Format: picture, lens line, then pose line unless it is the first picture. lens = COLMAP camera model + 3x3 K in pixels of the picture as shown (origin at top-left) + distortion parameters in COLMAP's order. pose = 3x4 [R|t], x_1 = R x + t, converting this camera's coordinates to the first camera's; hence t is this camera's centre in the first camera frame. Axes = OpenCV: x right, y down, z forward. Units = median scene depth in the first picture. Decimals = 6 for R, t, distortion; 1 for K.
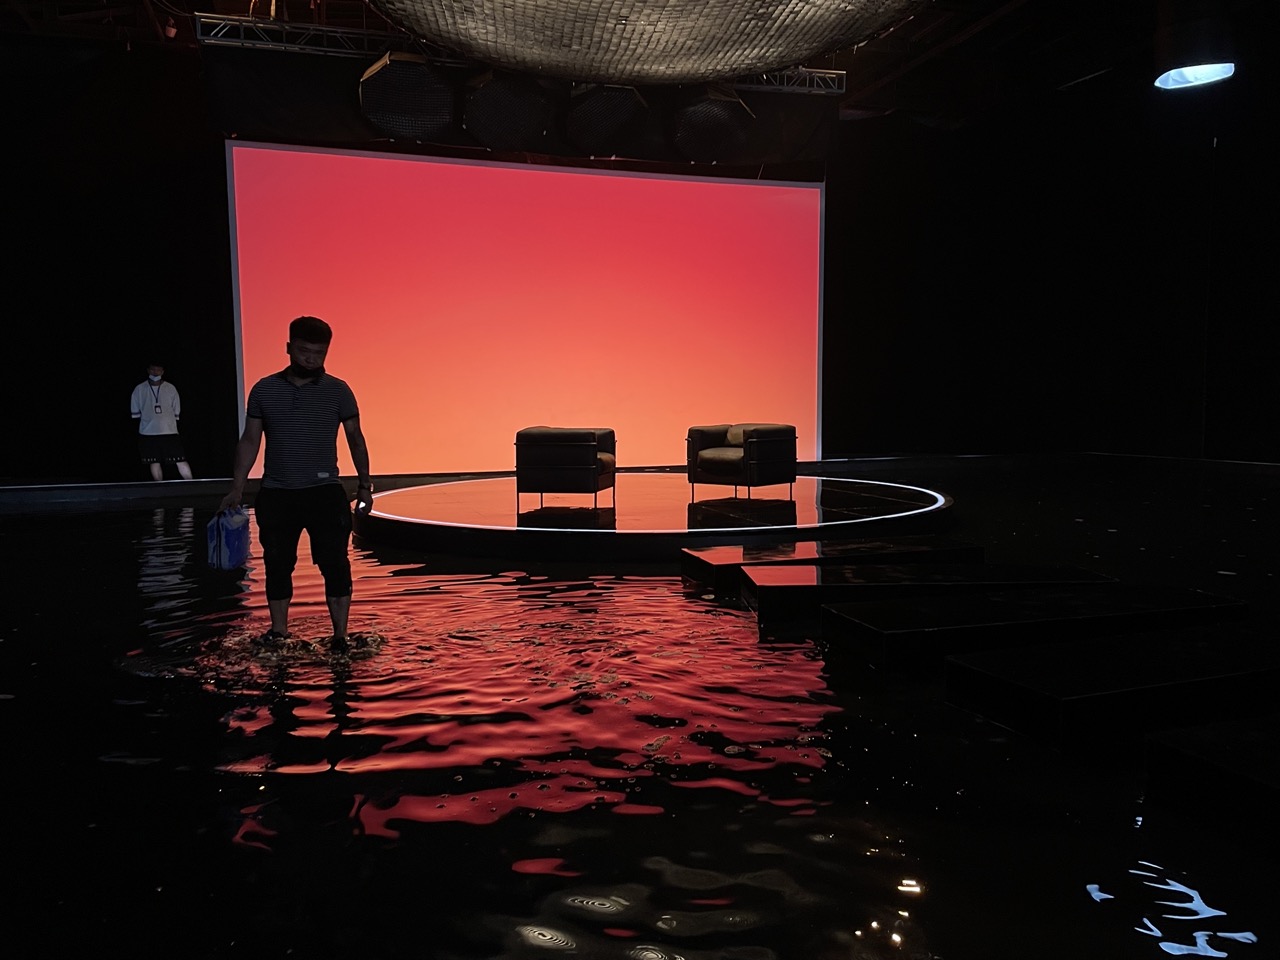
lens RADIAL K [[992.2, 0, 645.9], [0, 992.2, 472.5], [0, 0, 1]] dist [0.073832, -0.121206]
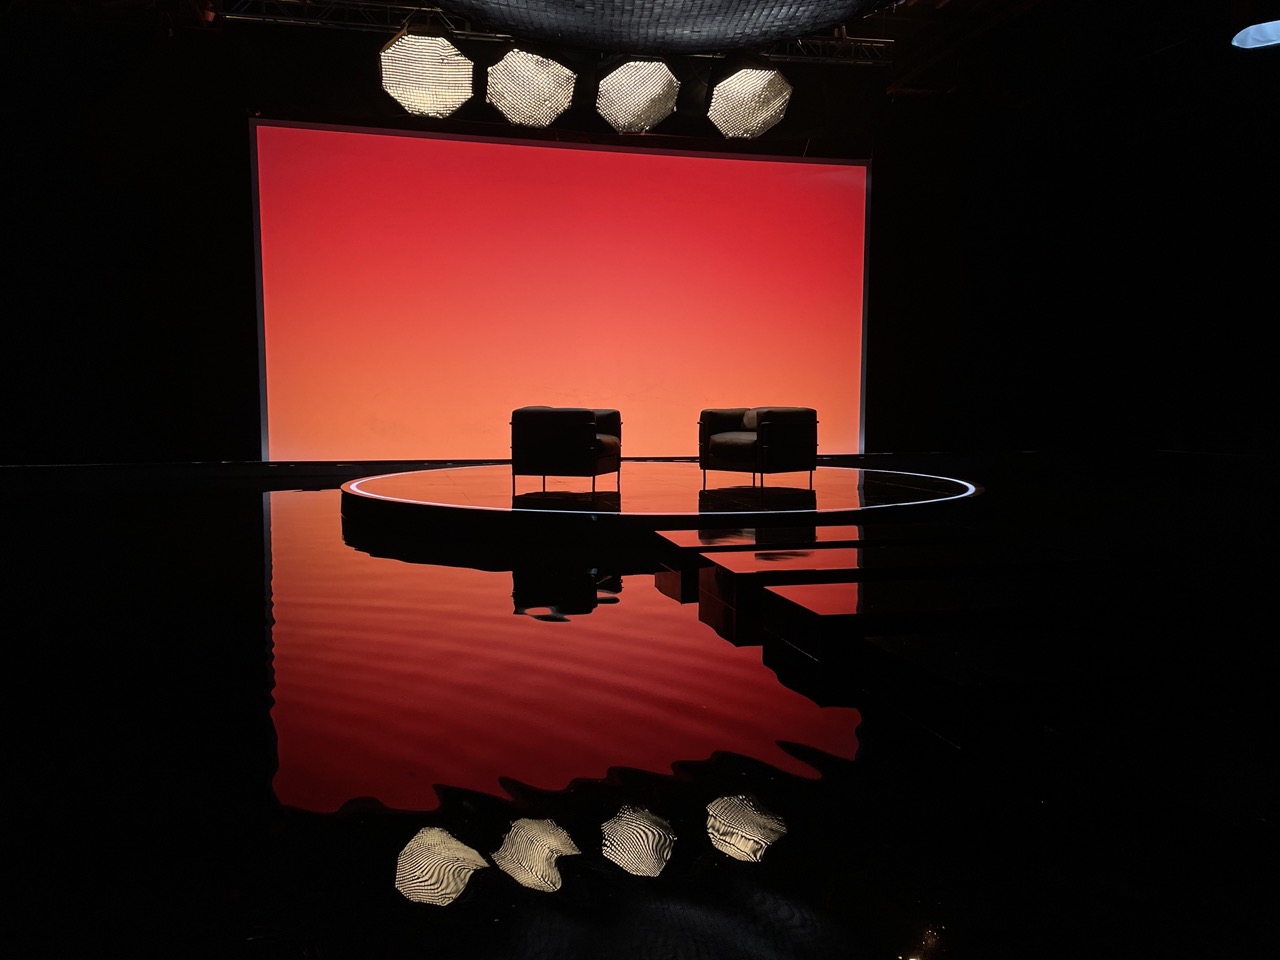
lens RADIAL K [[967.1, 0, 640.0], [0, 967.1, 480.0], [0, 0, 1]] dist [0.078377, -0.105325]
pose [[0.996273, 0.014849, -0.084972, 0.061514], [-0.013965, 0.999842, 0.010989, 0.011575], [0.085122, -0.009762, 0.996323, 0.072620]]
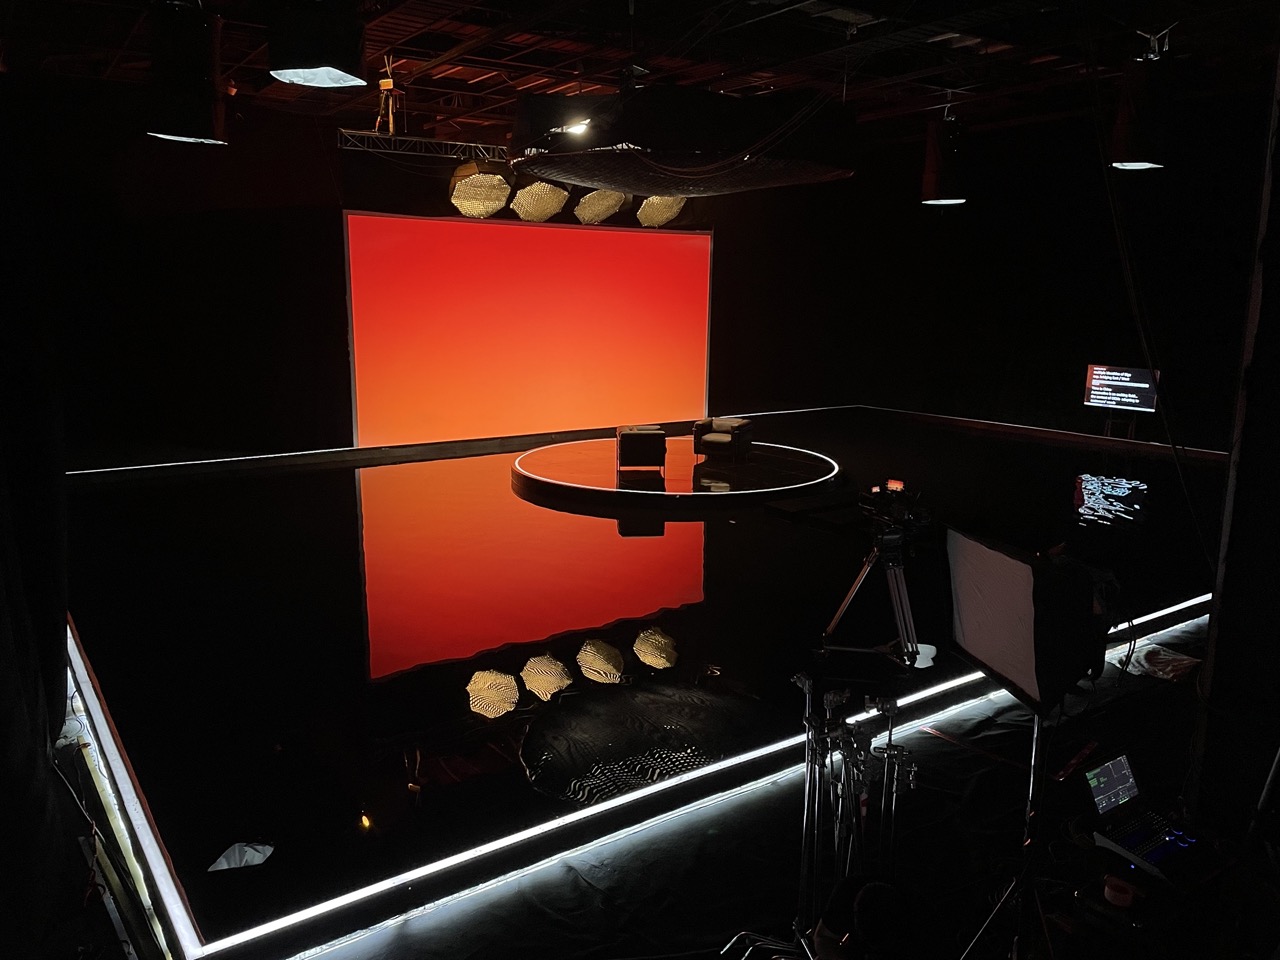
lens RADIAL K [[967.1, 0, 640.0], [0, 967.1, 480.0], [0, 0, 1]] dist [0.078377, -0.105325]
pose [[0.955163, -0.046391, 0.292422, -0.537184], [0.004276, 0.989707, 0.143045, -0.183464], [-0.296049, -0.135381, 0.945530, -0.588154]]
